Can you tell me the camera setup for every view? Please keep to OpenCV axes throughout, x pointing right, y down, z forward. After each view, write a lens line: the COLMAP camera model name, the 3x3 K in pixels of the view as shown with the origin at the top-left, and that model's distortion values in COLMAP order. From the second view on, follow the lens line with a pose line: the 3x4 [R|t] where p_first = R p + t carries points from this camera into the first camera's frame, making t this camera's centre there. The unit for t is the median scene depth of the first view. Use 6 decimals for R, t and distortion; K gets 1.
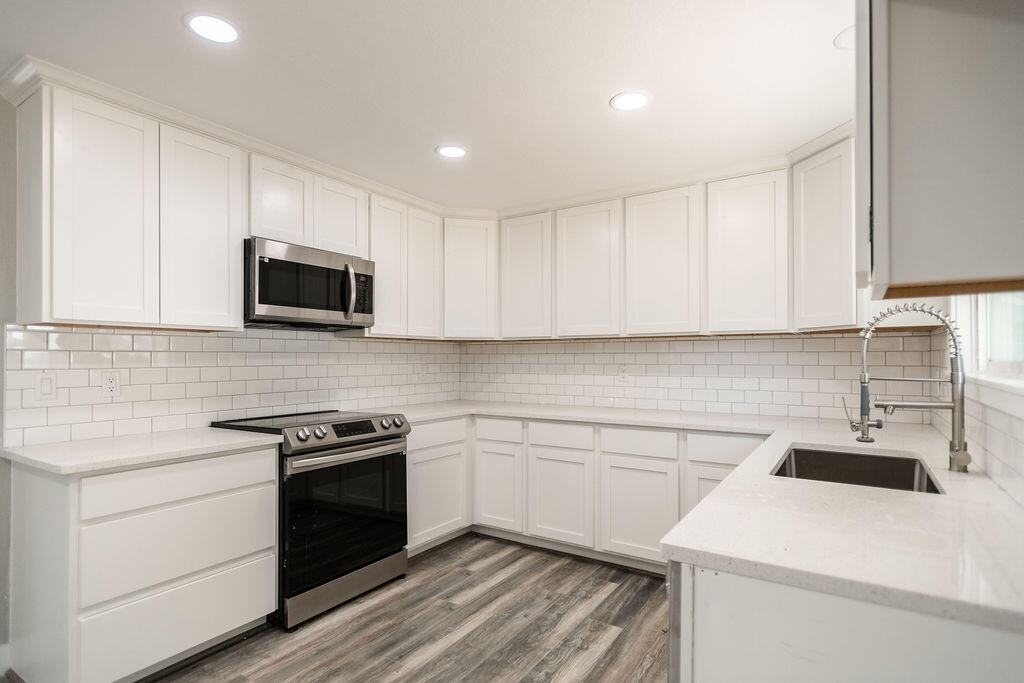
lens RADIAL K [[523.9, 0, 507.4], [0, 523.9, 354.9], [0, 0, 1]] dist [0.009720, -0.000585]
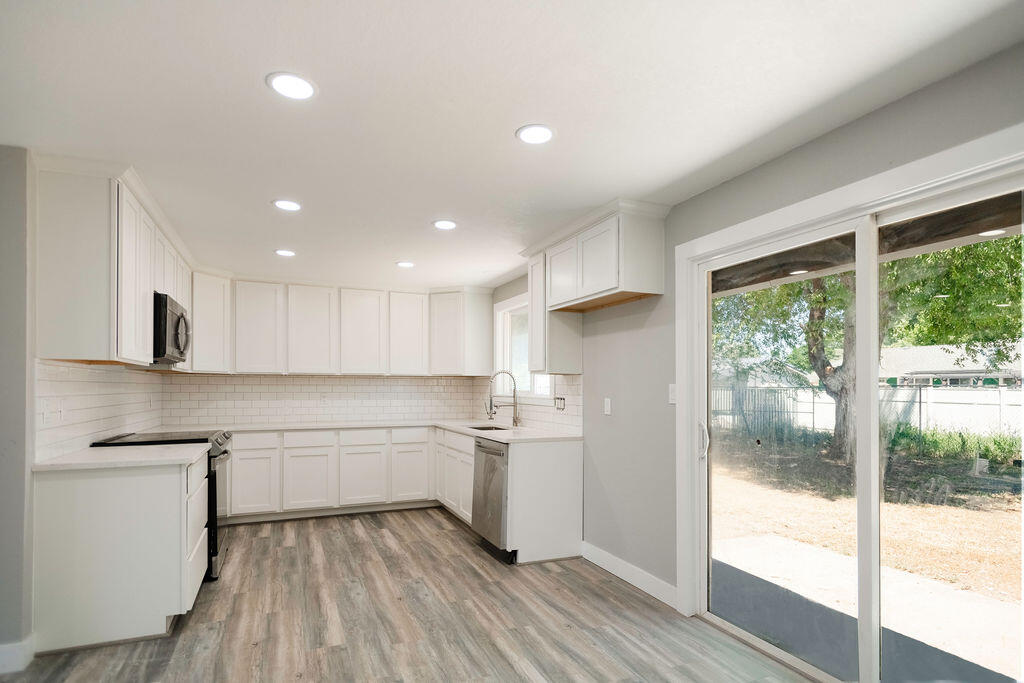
lens RADIAL K [[528.6, 0, 524.0], [0, 528.6, 380.1], [0, 0, 1]] dist [-0.027010, 0.000645]
pose [[0.525939, 0.017673, 0.850339, -1.023800], [-0.008768, 0.999844, -0.015357, 0.000324], [-0.850477, 0.000621, 0.526012, -0.390394]]
